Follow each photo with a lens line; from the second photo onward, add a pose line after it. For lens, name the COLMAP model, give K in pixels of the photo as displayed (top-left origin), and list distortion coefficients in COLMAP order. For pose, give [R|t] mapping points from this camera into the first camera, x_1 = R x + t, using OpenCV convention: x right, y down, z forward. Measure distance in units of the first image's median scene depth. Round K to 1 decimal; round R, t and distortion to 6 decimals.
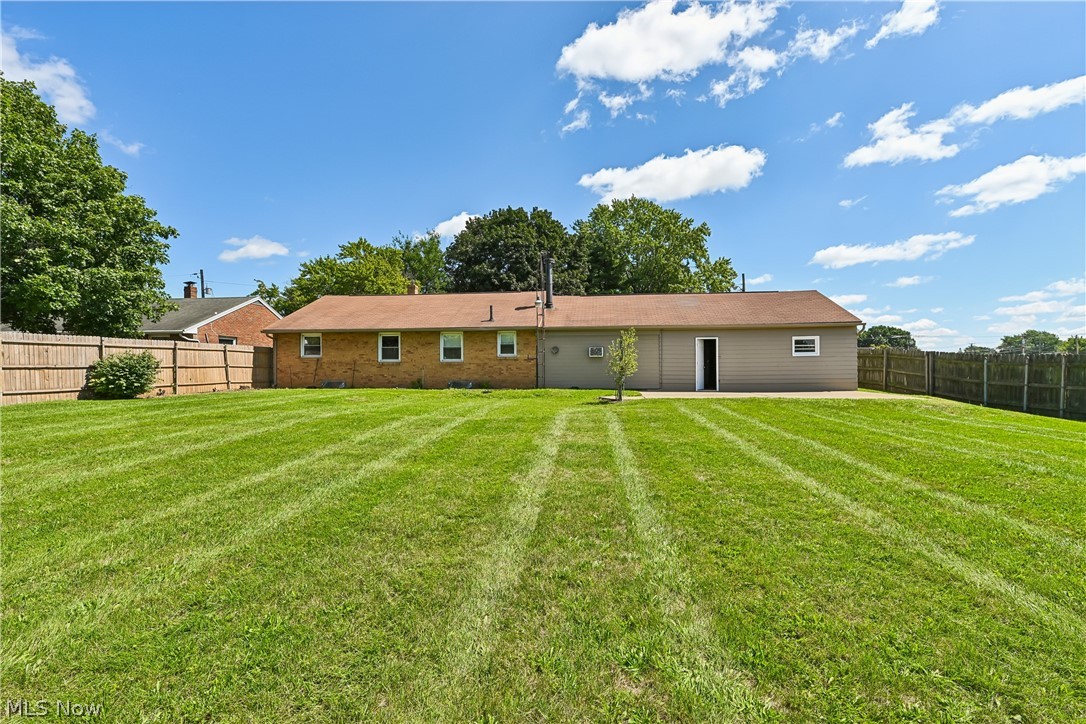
lens RADIAL K [[499.4, 0, 533.4], [0, 499.4, 362.9], [0, 0, 1]] dist [0.063781, 0.000373]
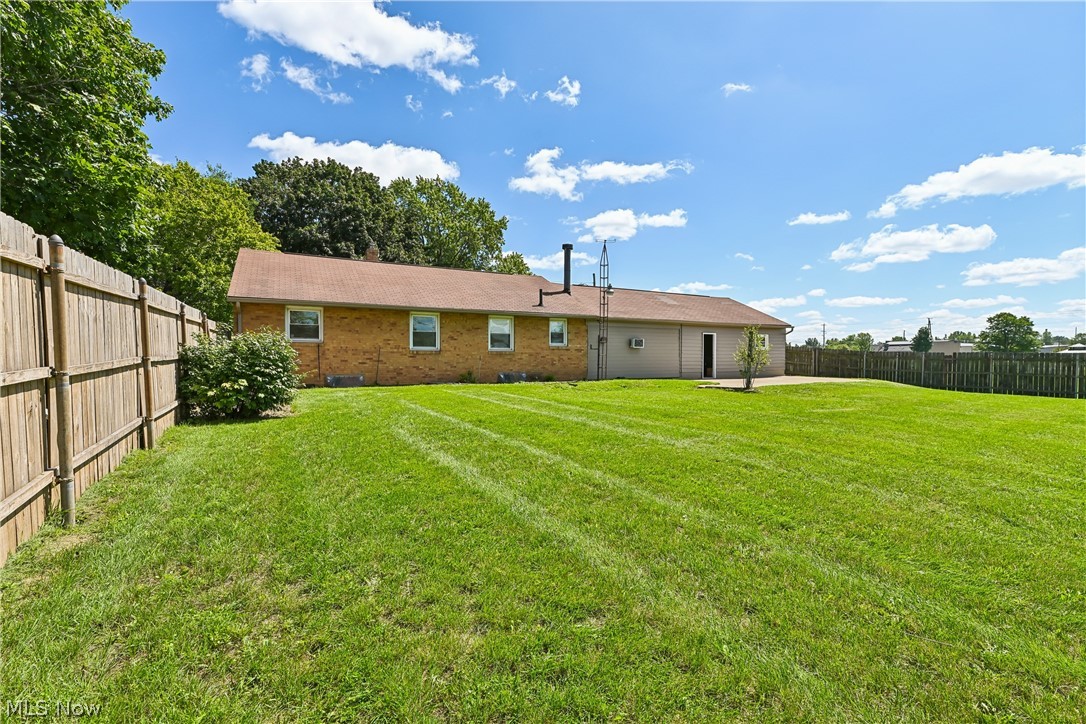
lens RADIAL K [[499.4, 0, 534.3], [0, 499.4, 350.8], [0, 0, 1]] dist [0.063781, 0.000373]
pose [[0.796815, 0.010471, 0.604133, -0.624769], [-0.014967, 0.999885, 0.002409, -0.005472], [-0.604038, -0.010962, 0.796880, 0.283635]]
